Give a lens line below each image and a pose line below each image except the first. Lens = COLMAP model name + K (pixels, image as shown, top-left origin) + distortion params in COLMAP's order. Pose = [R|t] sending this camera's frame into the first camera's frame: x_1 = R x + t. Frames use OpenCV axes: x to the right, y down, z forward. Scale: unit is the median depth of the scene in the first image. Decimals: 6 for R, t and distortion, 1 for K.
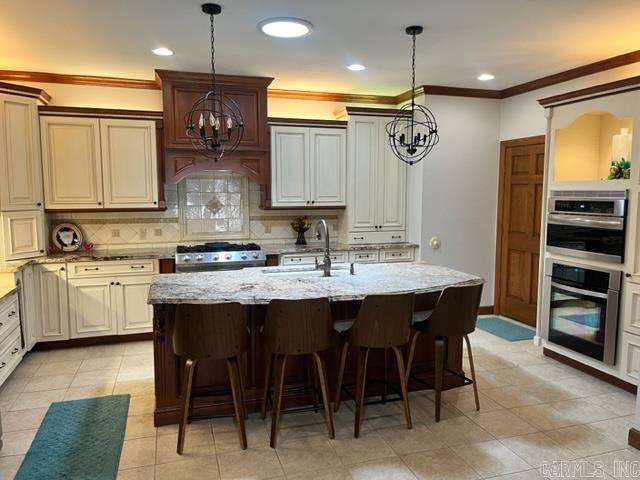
lens RADIAL K [[484.4, 0, 321.8], [0, 484.4, 242.5], [0, 0, 1]] dist [0.047140, -0.055775]
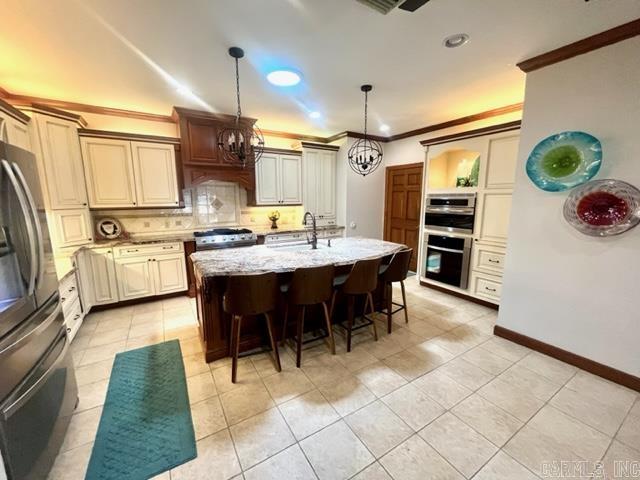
lens RADIAL K [[260.8, 0, 320.5], [0, 260.8, 242.3], [0, 0, 1]] dist [-0.003368, -0.000121]
pose [[0.969821, -0.043115, 0.239975, -0.132137], [0.028264, 0.997486, 0.064985, -0.002788], [-0.242173, -0.056241, 0.968602, 0.155060]]
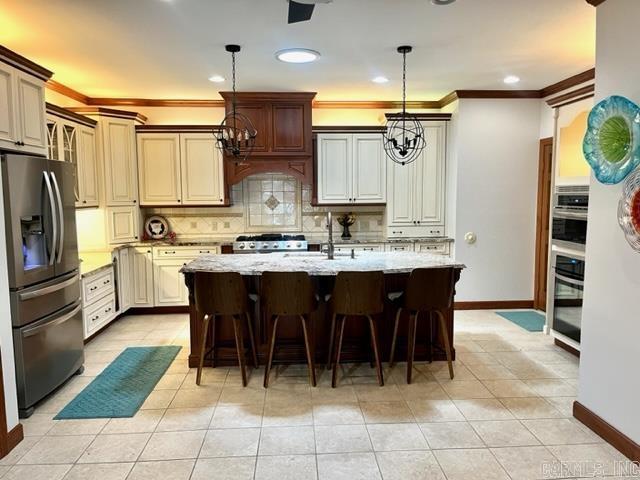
lens RADIAL K [[484.4, 0, 320.6], [0, 484.4, 241.0], [0, 0, 1]] dist [0.047140, -0.055775]
pose [[0.969871, 0.016951, -0.243028, 0.218044], [-0.018727, 0.999812, -0.004998, 0.024586], [0.242898, 0.009399, 0.970006, -0.132688]]
